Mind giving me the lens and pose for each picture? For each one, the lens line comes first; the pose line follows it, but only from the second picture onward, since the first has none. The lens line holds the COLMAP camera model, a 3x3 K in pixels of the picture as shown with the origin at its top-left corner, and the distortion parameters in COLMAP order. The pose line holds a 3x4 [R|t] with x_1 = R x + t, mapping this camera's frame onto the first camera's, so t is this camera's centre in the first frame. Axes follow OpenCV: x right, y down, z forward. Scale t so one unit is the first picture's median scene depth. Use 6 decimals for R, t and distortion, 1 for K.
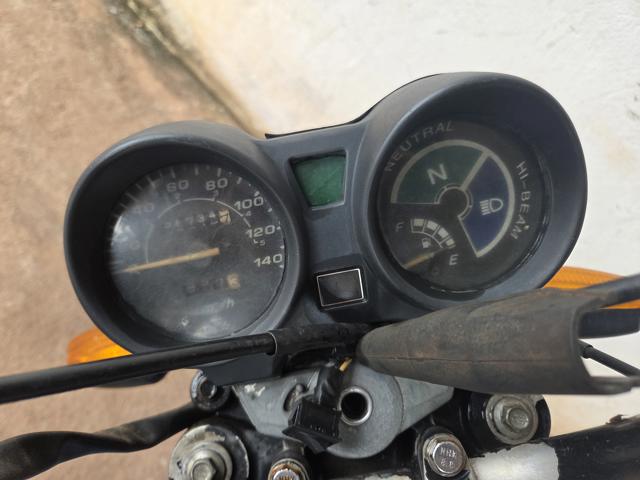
lens RADIAL K [[434.5, 0, 303.6], [0, 434.5, 238.5], [0, 0, 1]] dist [0.042655, -0.038109]
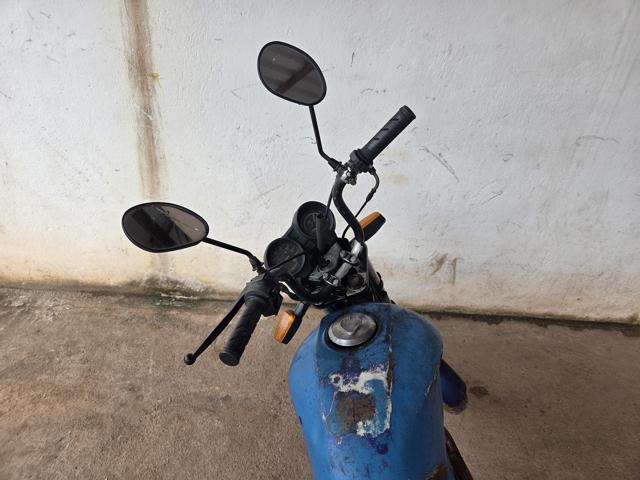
lens RADIAL K [[434.5, 0, 318.8], [0, 434.5, 234.6], [0, 0, 1]] dist [0.042655, -0.038109]
pose [[0.732278, -0.649700, 0.204106, -0.146591], [0.677110, 0.662604, -0.320122, 0.313029], [0.072742, 0.372621, 0.925128, -0.718253]]
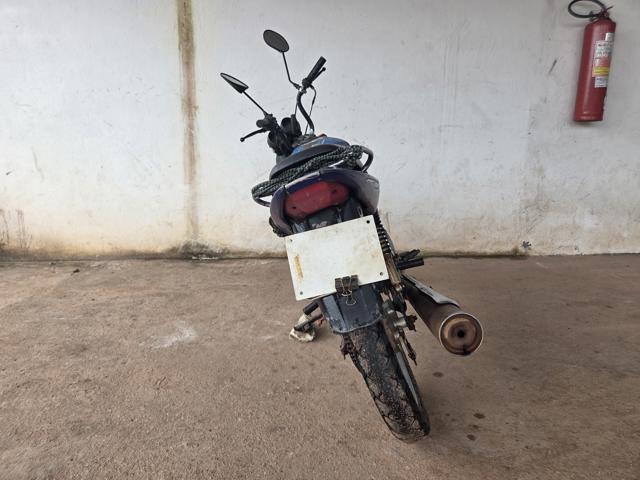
lens RADIAL K [[434.5, 0, 318.8], [0, 434.5, 232.0], [0, 0, 1]] dist [0.042655, -0.038109]
pose [[0.657416, -0.608190, 0.444870, -1.025769], [0.748669, 0.460255, -0.477138, 1.242937], [0.085437, 0.646738, 0.757912, -1.030532]]
